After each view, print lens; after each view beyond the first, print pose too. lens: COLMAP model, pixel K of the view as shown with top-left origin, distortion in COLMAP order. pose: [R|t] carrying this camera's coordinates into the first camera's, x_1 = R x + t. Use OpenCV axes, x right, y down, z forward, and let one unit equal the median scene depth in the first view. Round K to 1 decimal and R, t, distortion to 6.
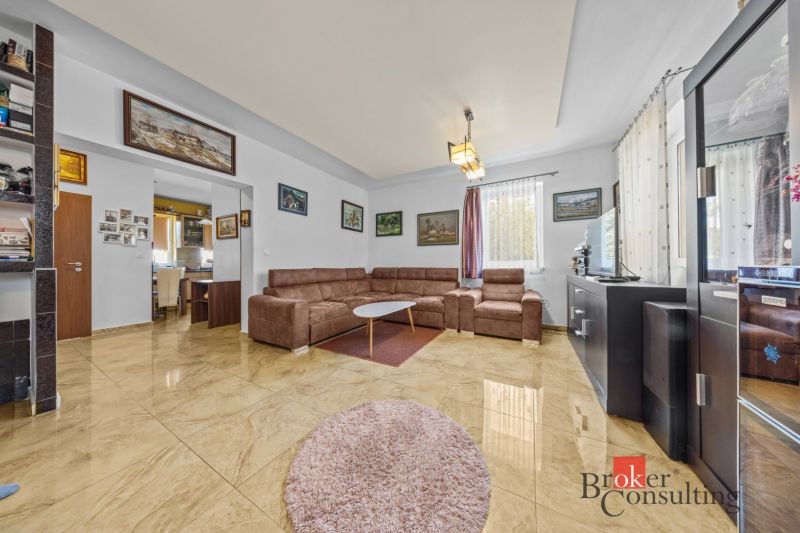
lens RADIAL K [[237.1, 0, 393.6], [0, 237.1, 262.8], [0, 0, 1]] dist [0.006141, -0.000048]
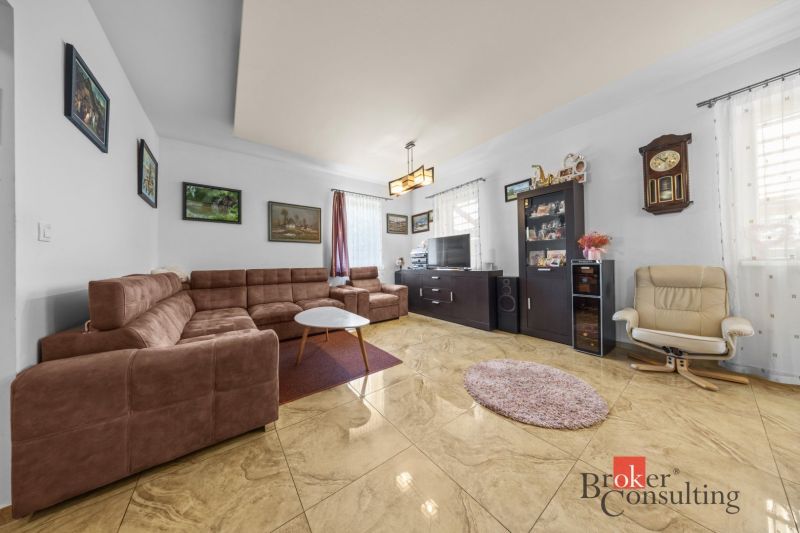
lens RADIAL K [[237.1, 0, 396.2], [0, 237.1, 262.2], [0, 0, 1]] dist [0.006141, -0.000048]
pose [[0.395408, -0.000671, 0.918505, -0.518669], [0.009539, 0.999949, -0.003376, 0.005435], [-0.918456, 0.010096, 0.395394, 0.341573]]
